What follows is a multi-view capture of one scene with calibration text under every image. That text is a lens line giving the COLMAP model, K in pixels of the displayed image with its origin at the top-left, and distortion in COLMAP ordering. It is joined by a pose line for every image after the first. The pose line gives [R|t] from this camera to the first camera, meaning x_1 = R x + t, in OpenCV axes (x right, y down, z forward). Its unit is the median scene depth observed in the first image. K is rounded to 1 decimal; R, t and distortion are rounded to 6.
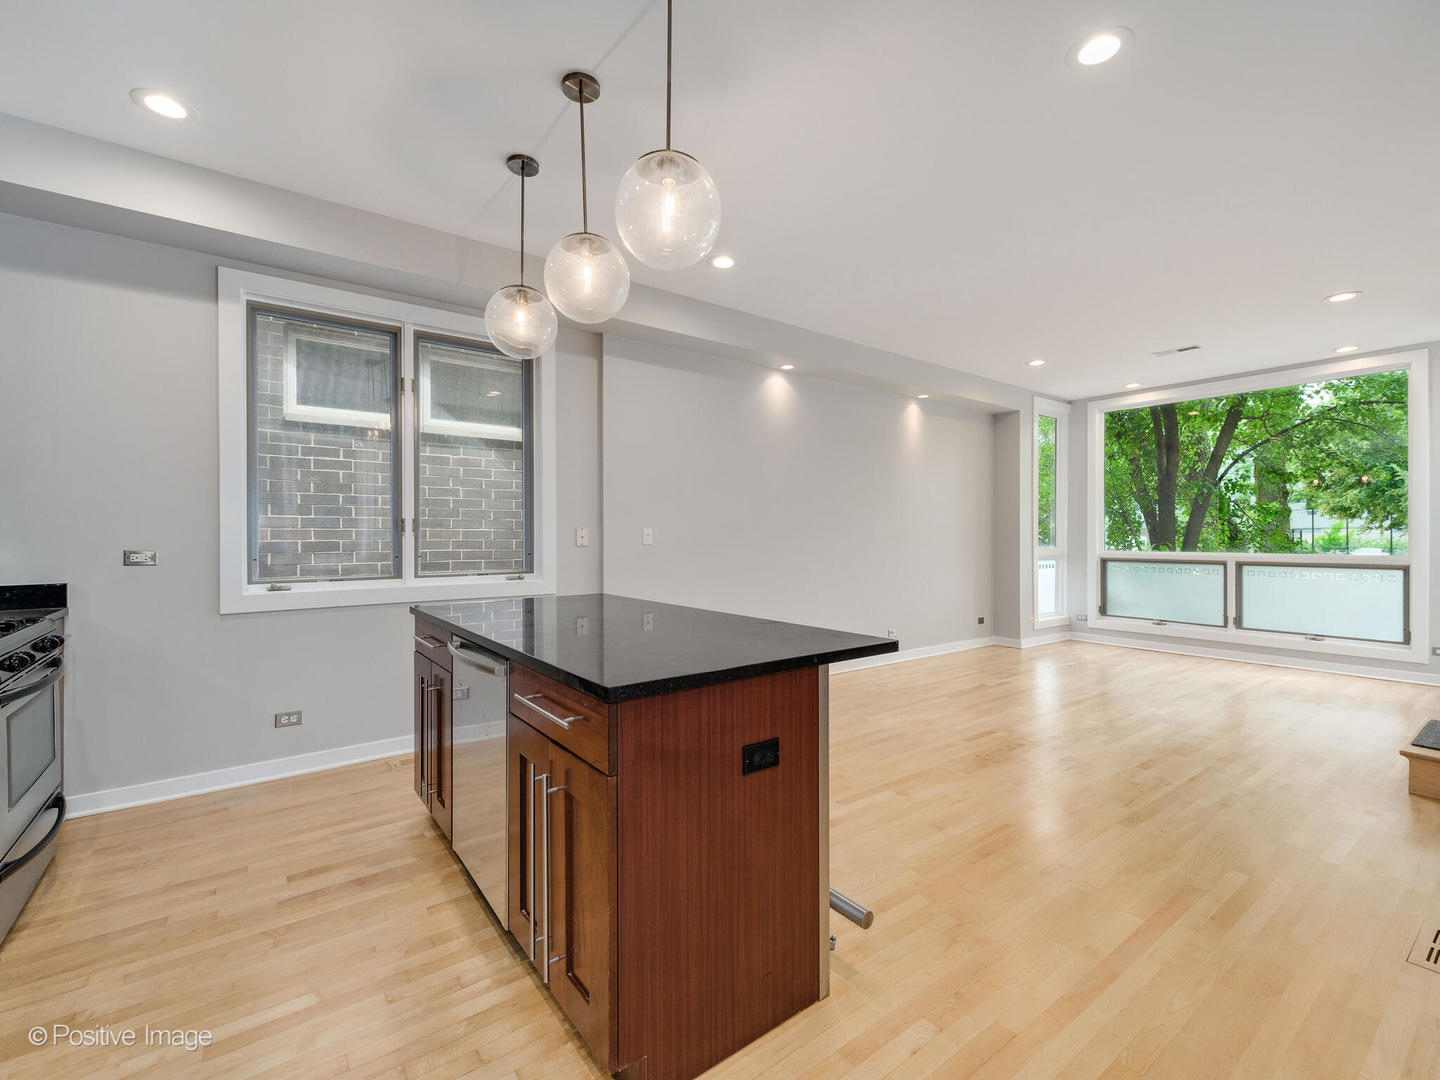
lens RADIAL K [[630.1, 0, 719.2], [0, 630.1, 536.4], [0, 0, 1]] dist [0.000700, -0.000487]
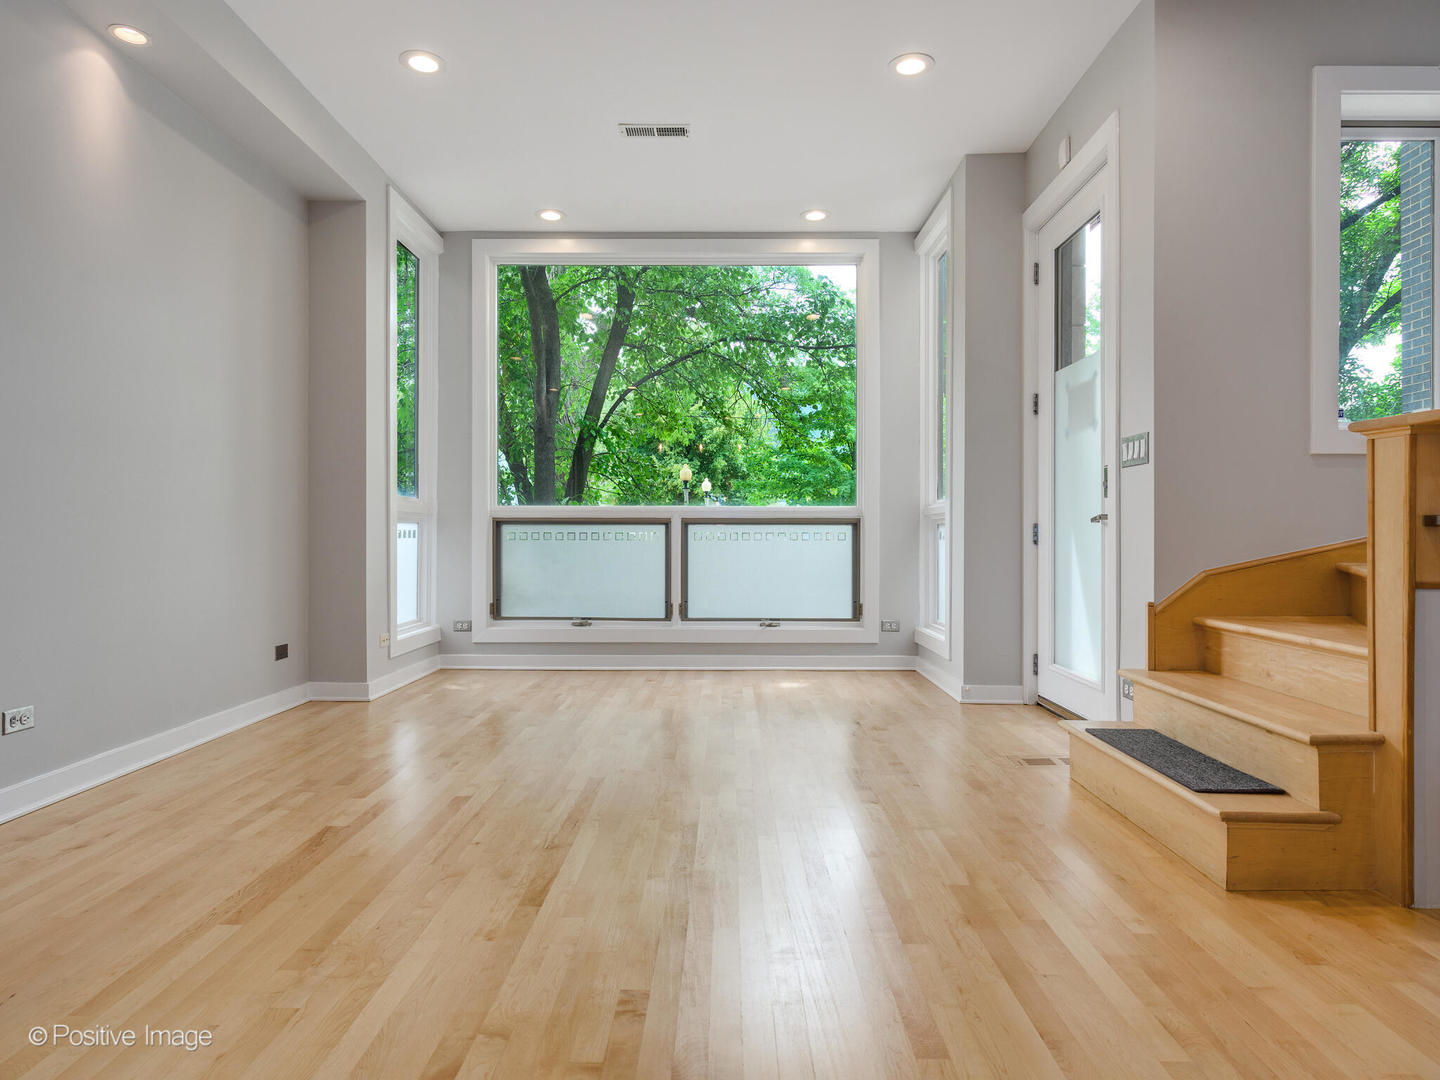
lens RADIAL K [[843.4, 0, 721.9], [0, 843.4, 532.7], [0, 0, 1]] dist [-0.000852, -0.000689]
pose [[0.601959, 0.004177, 0.798516, 0.134764], [-0.000591, 0.999988, -0.004785, 0.055716], [-0.798527, 0.002409, 0.601954, 0.412961]]
